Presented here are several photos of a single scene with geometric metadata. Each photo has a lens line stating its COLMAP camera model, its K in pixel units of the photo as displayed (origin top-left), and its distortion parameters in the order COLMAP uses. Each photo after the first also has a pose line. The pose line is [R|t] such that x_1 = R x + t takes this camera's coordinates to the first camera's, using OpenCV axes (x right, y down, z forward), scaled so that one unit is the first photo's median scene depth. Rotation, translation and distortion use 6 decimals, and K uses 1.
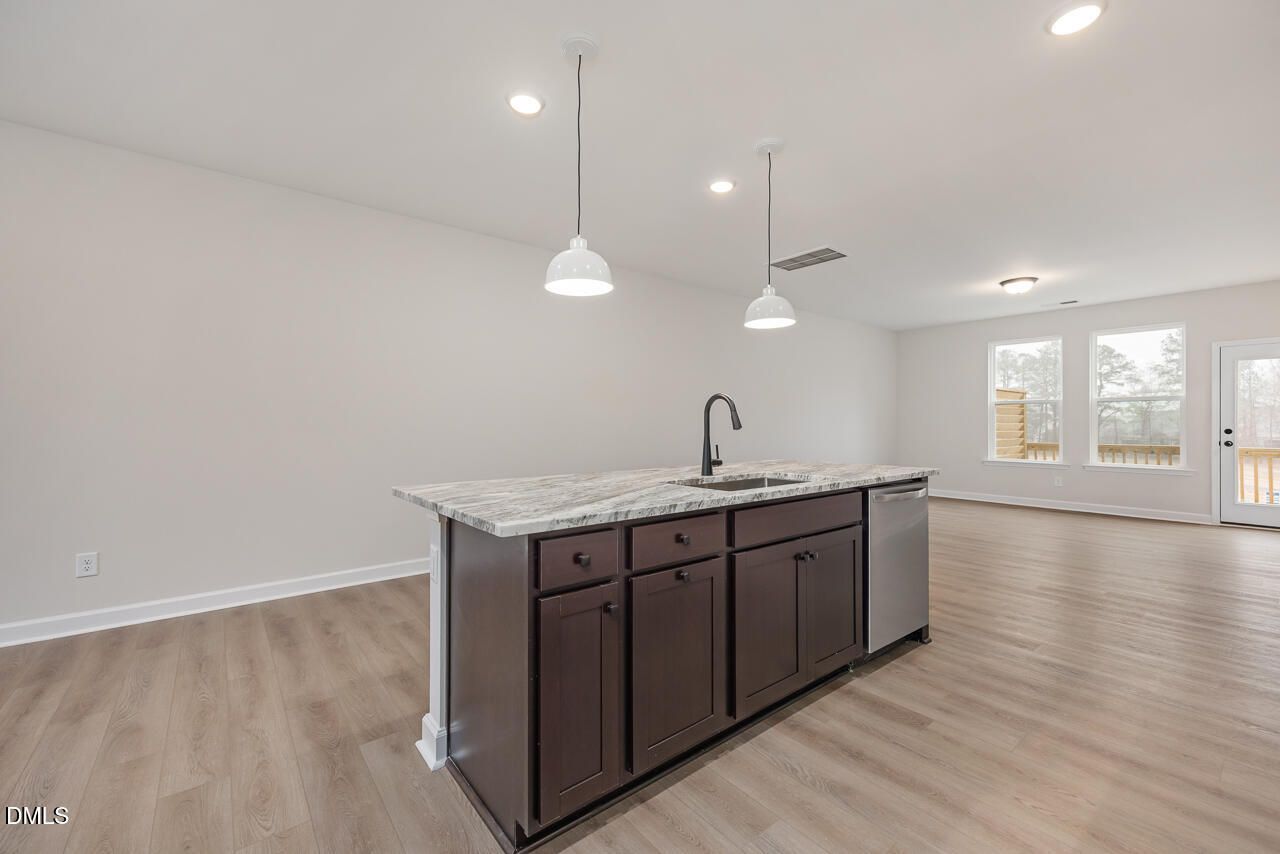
lens RADIAL K [[525.5, 0, 638.5], [0, 525.5, 420.4], [0, 0, 1]] dist [0.004858, 0.000280]
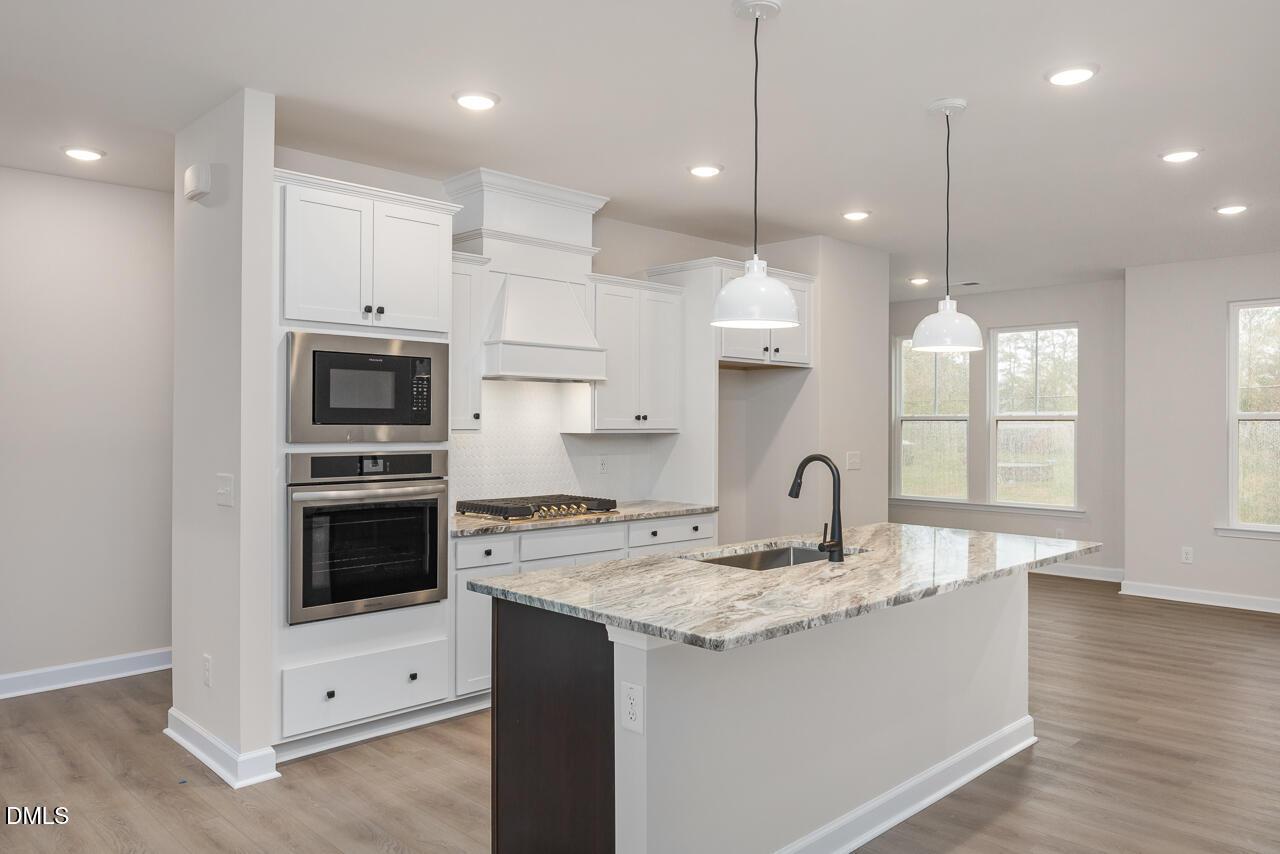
lens RADIAL K [[919.6, 0, 640.0], [0, 919.6, 427.0], [0, 0, 1]] dist [0.003162, 0.000466]
pose [[-0.994411, -0.004593, -0.105481, 0.481051], [-0.004688, 0.999989, 0.000655, -0.077368], [0.105477, 0.001146, -0.994421, 1.972163]]
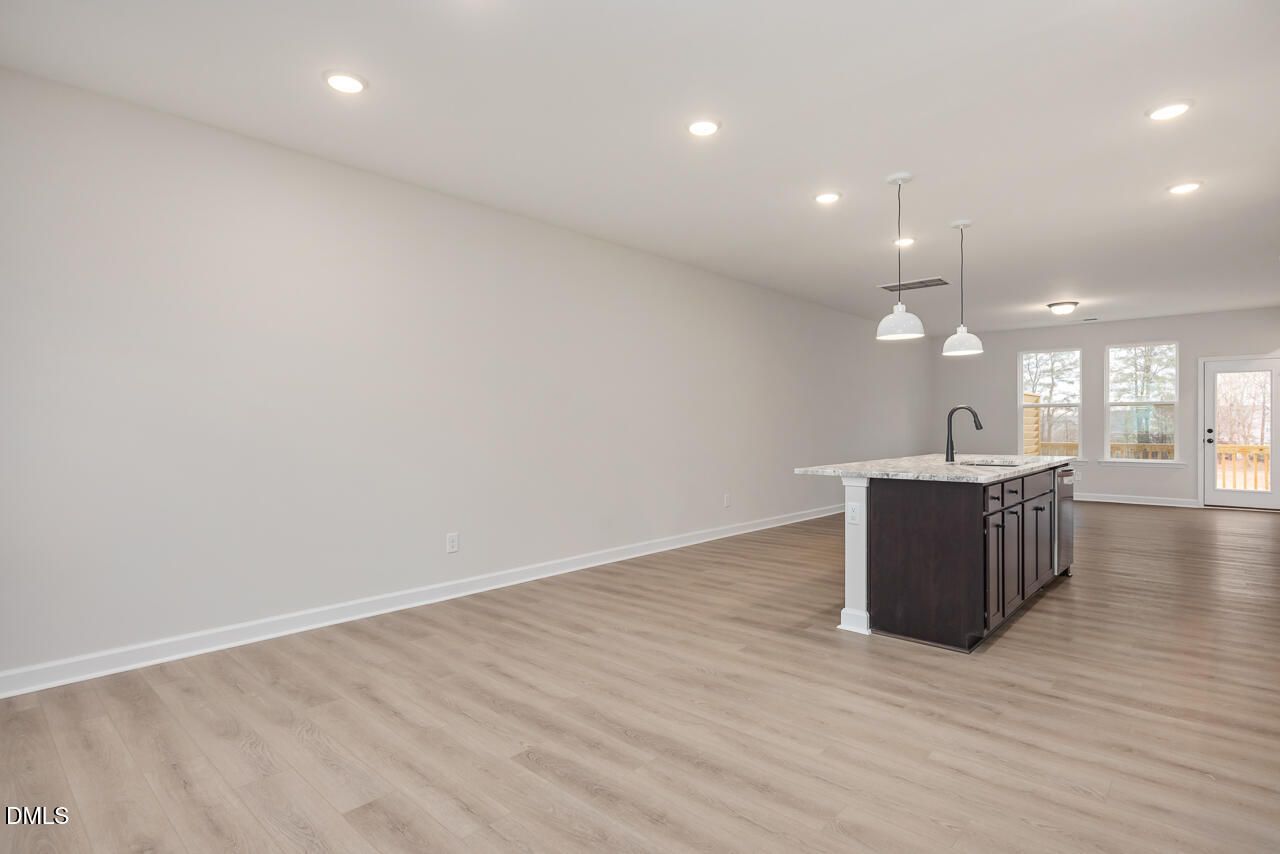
lens RADIAL K [[637.5, 0, 641.5], [0, 637.5, 423.5], [0, 0, 1]] dist [-0.009691, -0.000001]
pose [[0.989129, -0.002785, 0.147023, -0.831801], [0.002411, 0.999993, 0.002725, -0.006475], [-0.147030, -0.002341, 0.989129, -0.526358]]
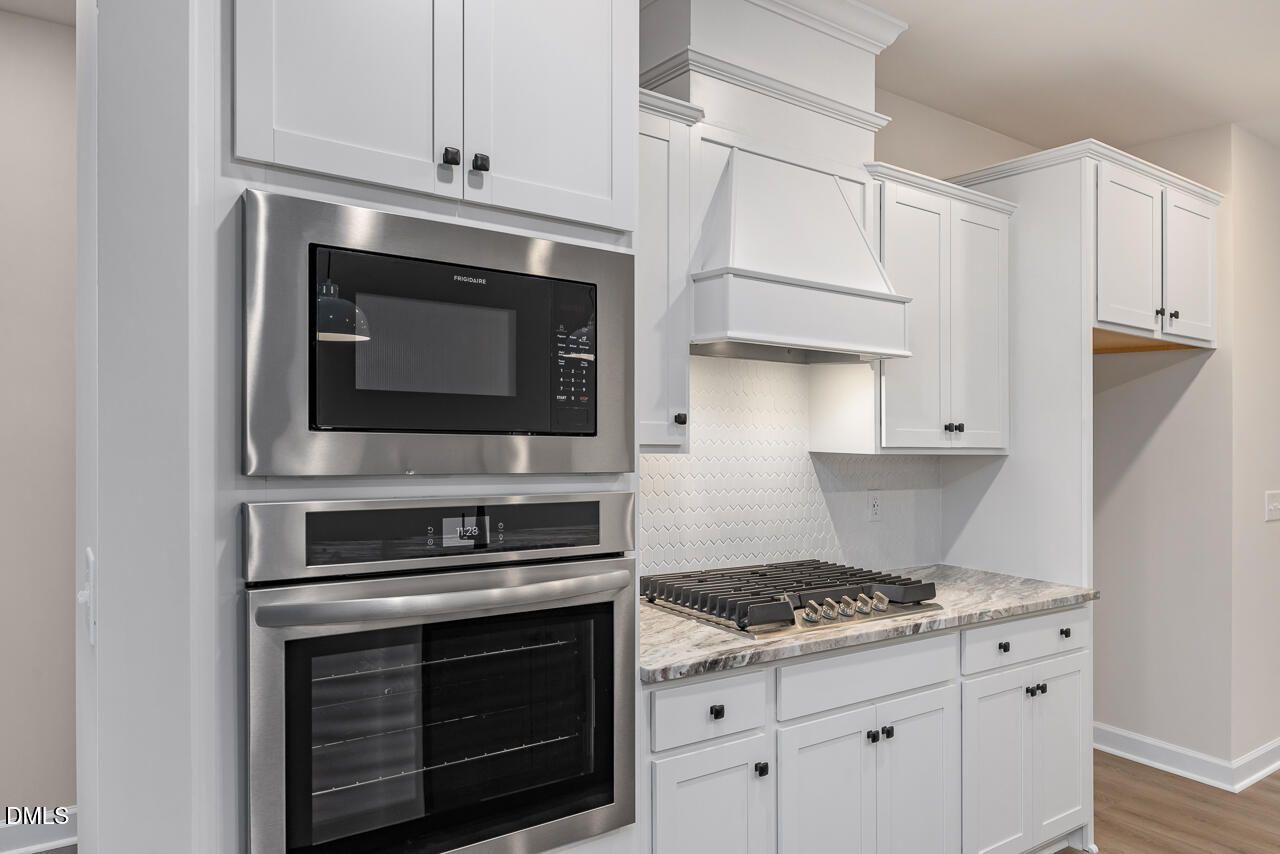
lens RADIAL K [[881.6, 0, 641.2], [0, 881.6, 450.4], [0, 0, 1]] dist [-0.007637, -0.001680]
pose [[-0.999149, 0.002971, 0.041129, 0.598949], [0.002694, 0.999973, -0.006777, -0.063478], [-0.041148, -0.006661, -0.999131, 1.117595]]
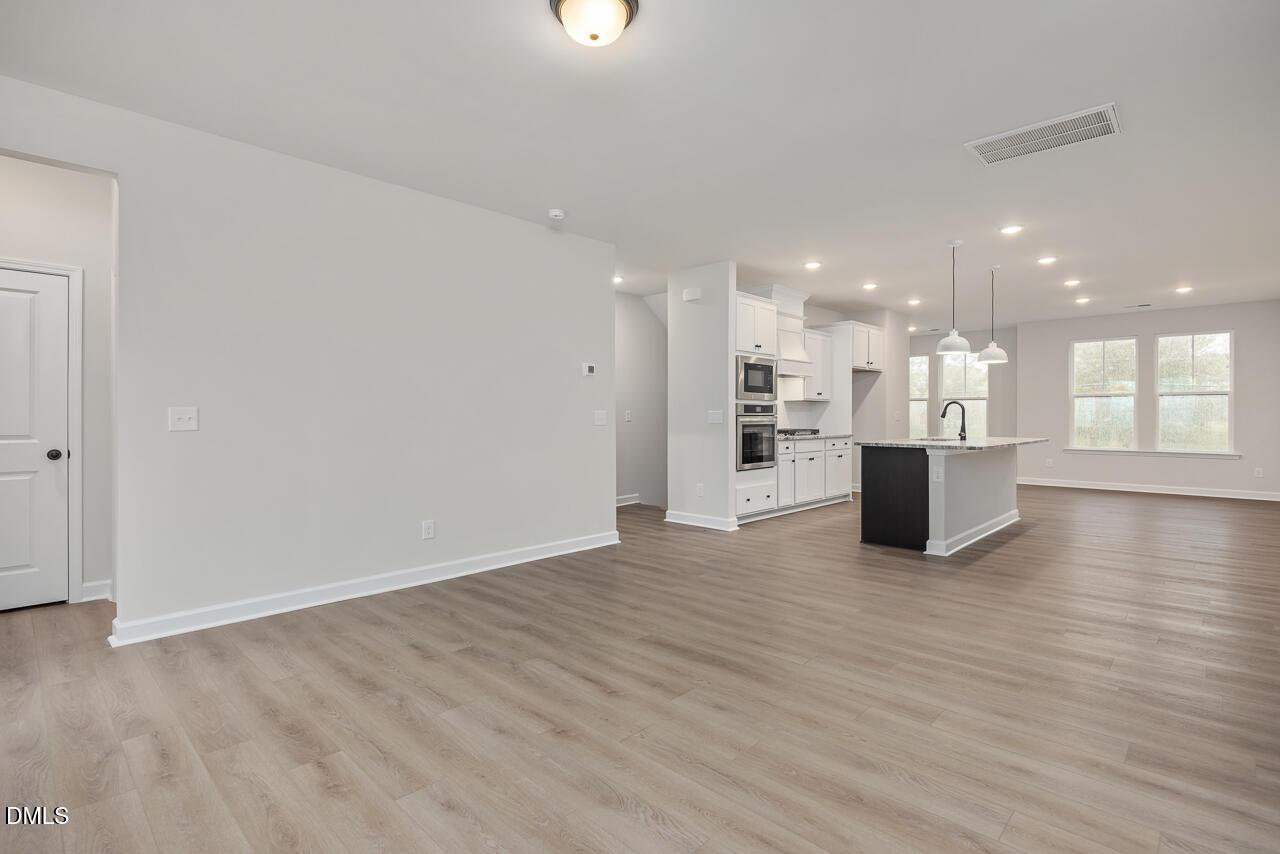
lens RADIAL K [[637.9, 0, 640.7], [0, 637.9, 417.3], [0, 0, 1]] dist [0.000127, -0.000018]
pose [[-0.988956, -0.001485, -0.148205, 1.502254], [-0.001301, 0.999998, -0.001342, 0.016124], [0.148207, -0.001135, -0.988956, 2.815175]]
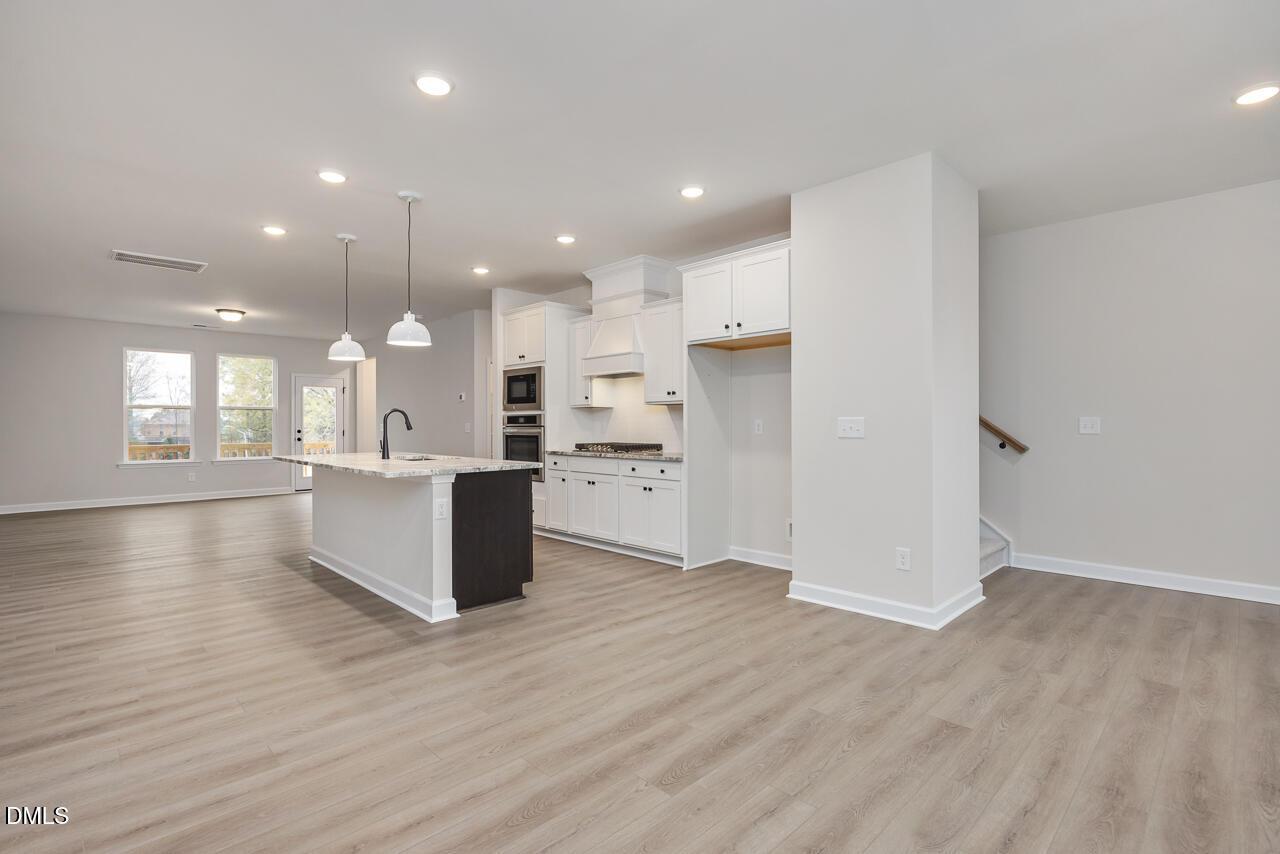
lens RADIAL K [[602.4, 0, 643.1], [0, 602.4, 426.8], [0, 0, 1]] dist [-0.016693, 0.000206]
pose [[-0.092649, -0.004156, 0.995690, -1.505795], [-0.000988, 0.999991, 0.004082, -0.002090], [-0.995698, -0.000606, -0.092653, 0.333125]]
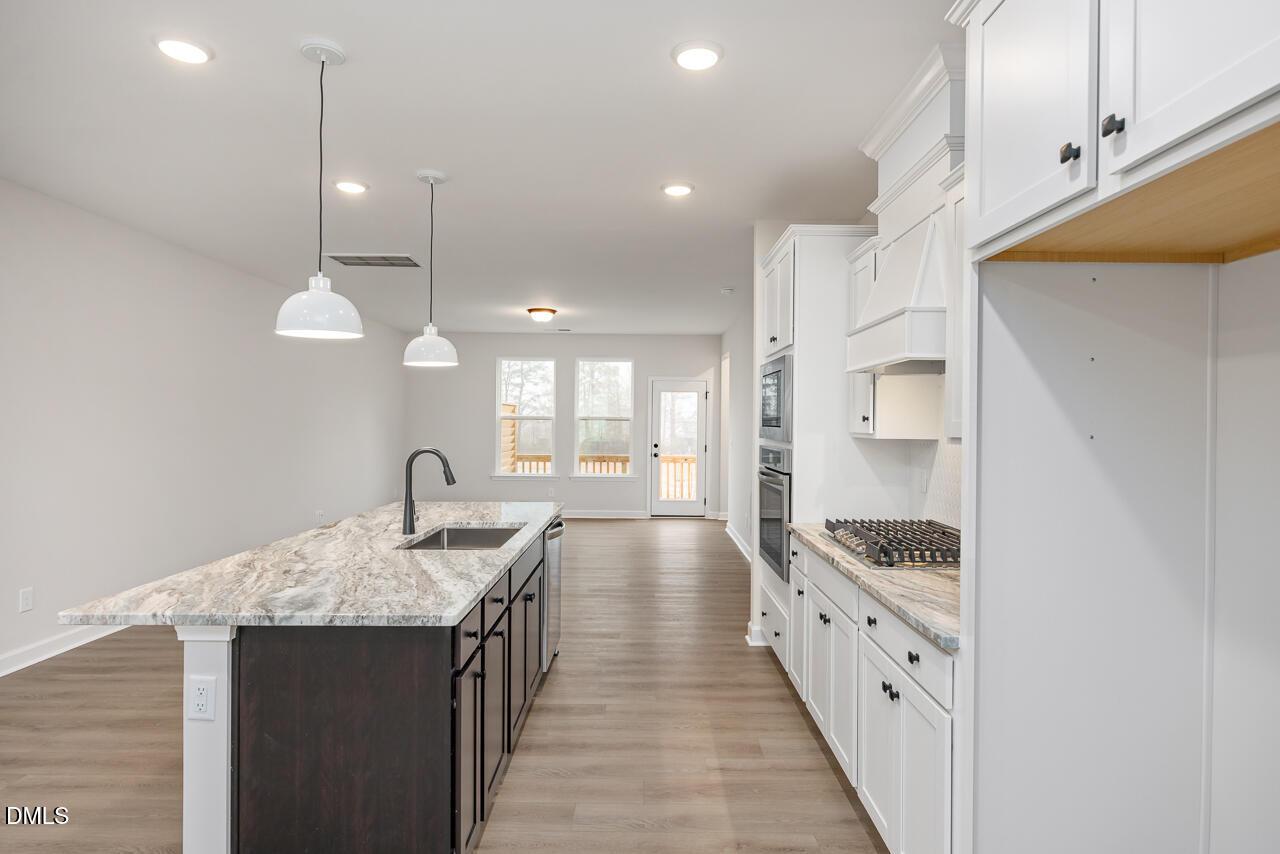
lens RADIAL K [[692.2, 0, 640.0], [0, 692.2, 427.0], [0, 0, 1]] dist [0.002378, 0.000145]
pose [[0.628018, -0.001148, 0.778198, -0.488977], [-0.011262, 0.999881, 0.010564, -0.088913], [-0.778117, -0.015399, 0.627930, -0.080593]]
